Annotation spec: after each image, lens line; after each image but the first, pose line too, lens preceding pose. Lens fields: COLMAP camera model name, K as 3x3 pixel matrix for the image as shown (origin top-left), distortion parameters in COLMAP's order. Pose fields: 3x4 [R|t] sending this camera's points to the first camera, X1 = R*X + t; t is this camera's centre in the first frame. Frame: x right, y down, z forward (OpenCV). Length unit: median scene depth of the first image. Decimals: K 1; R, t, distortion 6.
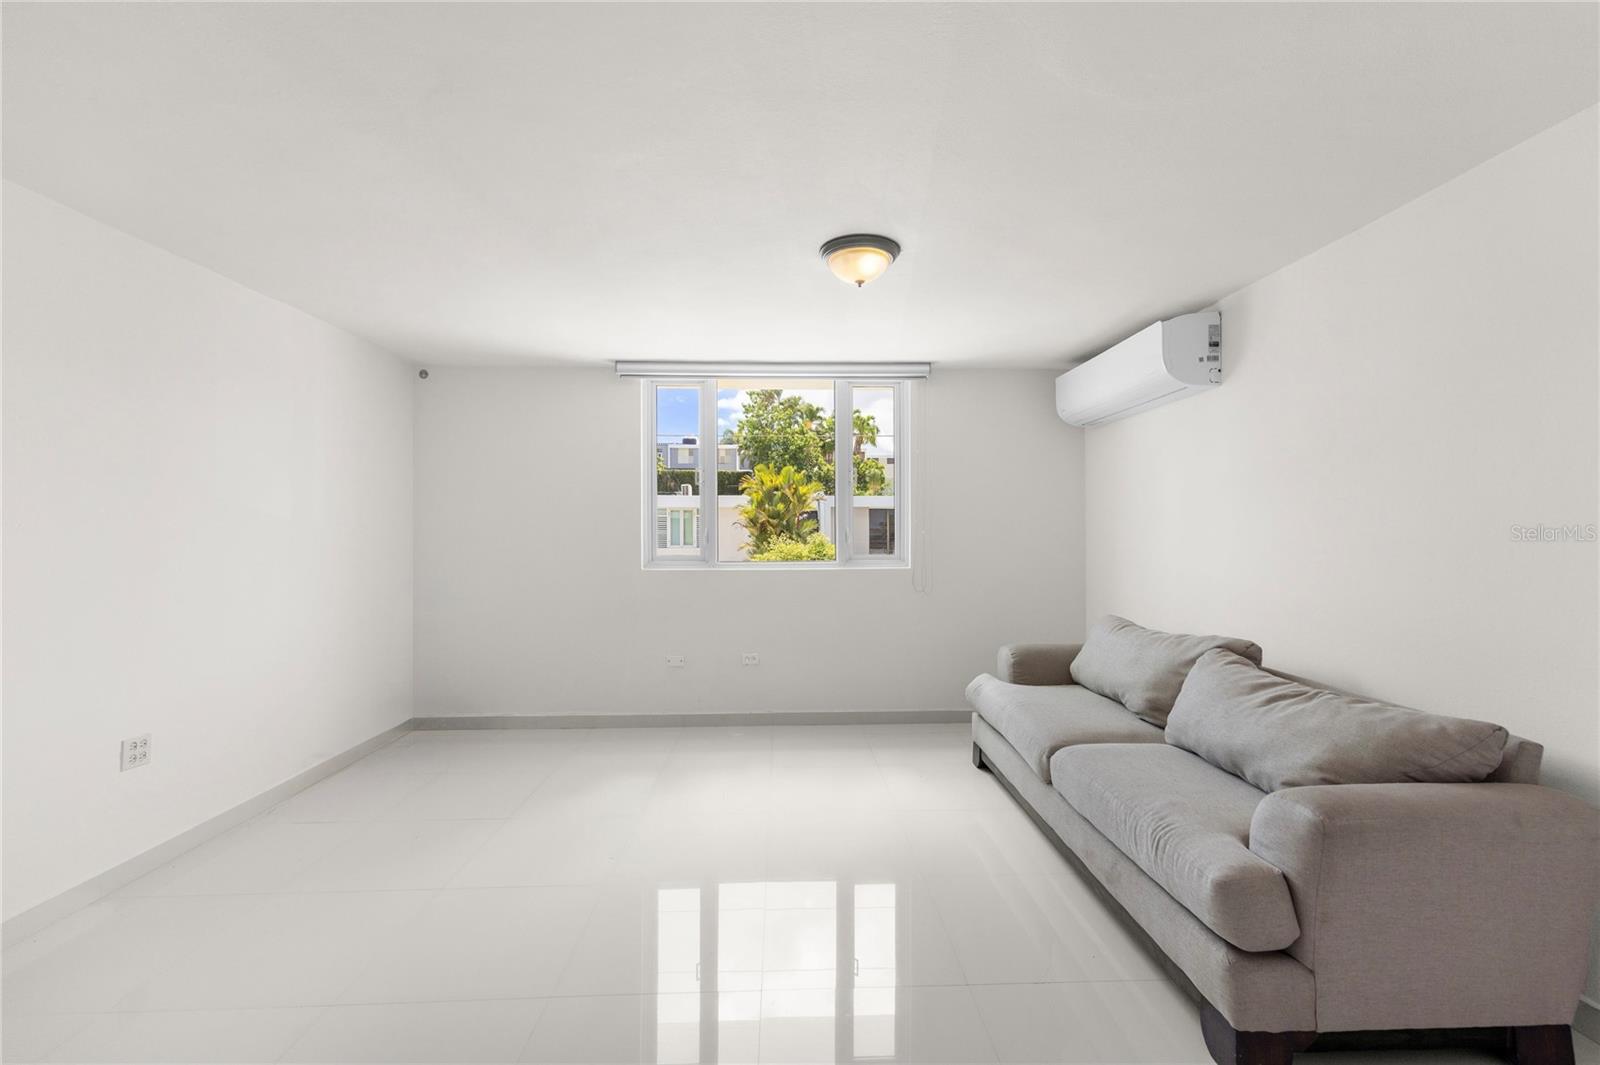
lens RADIAL K [[660.8, 0, 801.8], [0, 660.8, 531.1], [0, 0, 1]] dist [0.008639, -0.000027]
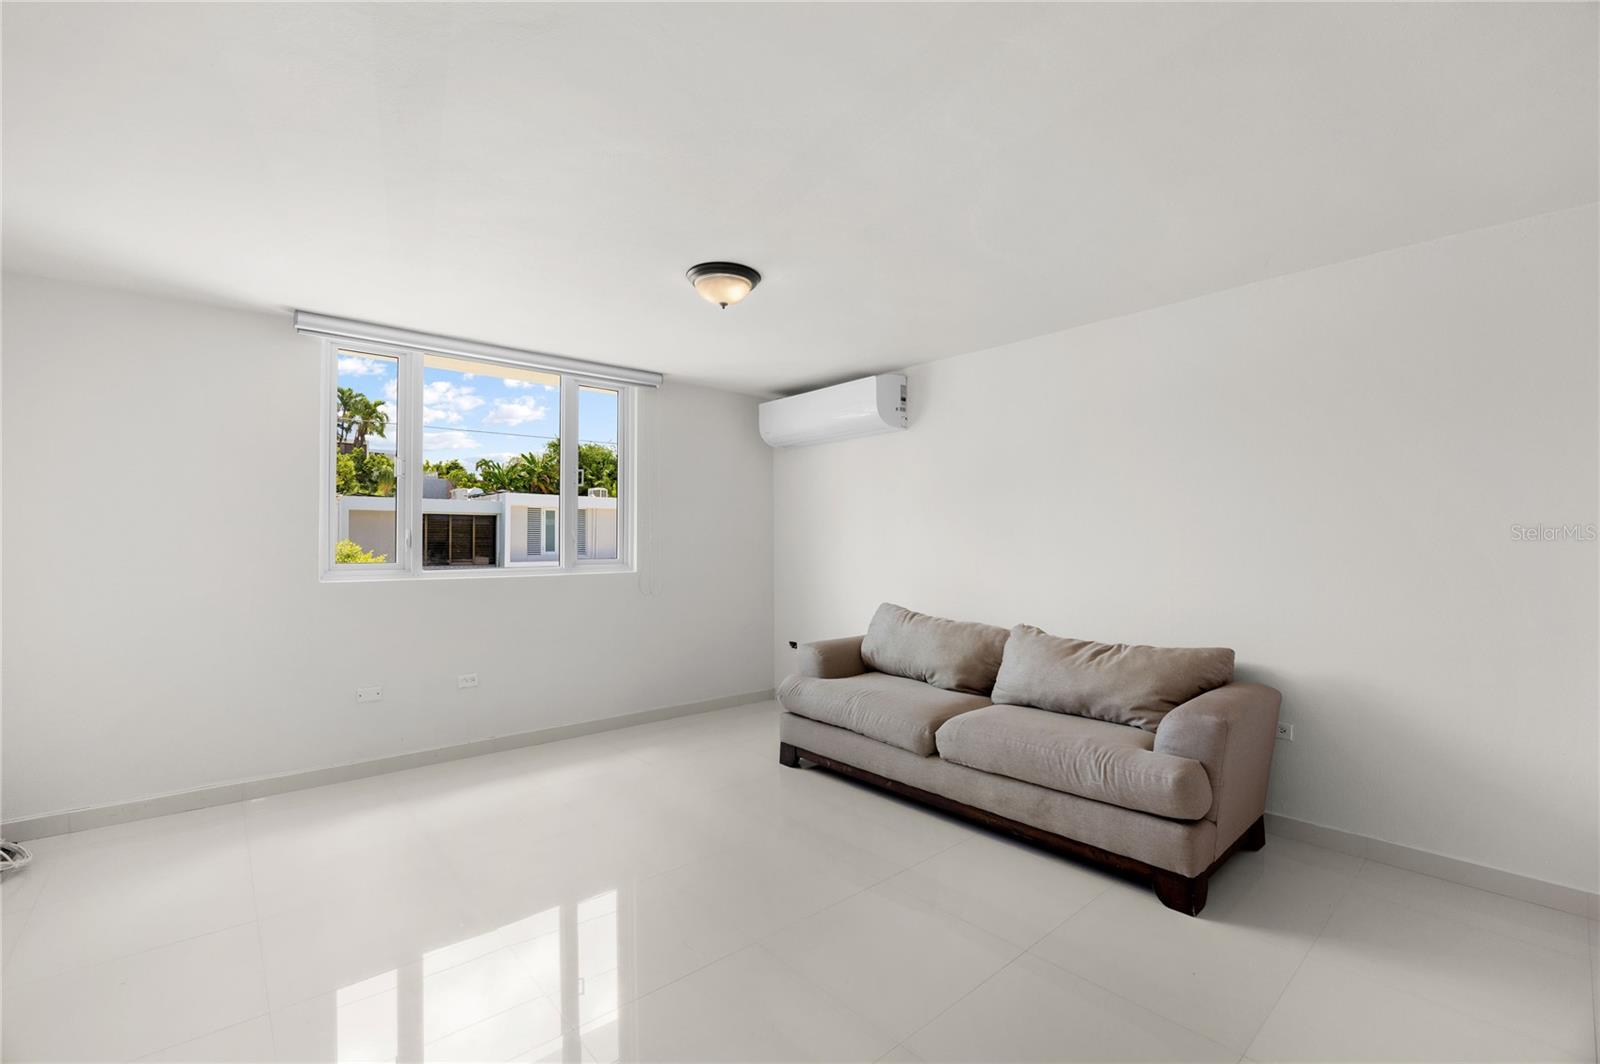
lens RADIAL K [[691.9, 0, 799.1], [0, 691.9, 534.8], [0, 0, 1]] dist [-0.014272, -0.000159]
pose [[0.773619, 0.006460, 0.633618, -0.324929], [-0.000423, 0.999953, -0.009678, 0.009914], [-0.633651, 0.007219, 0.773585, 0.020678]]
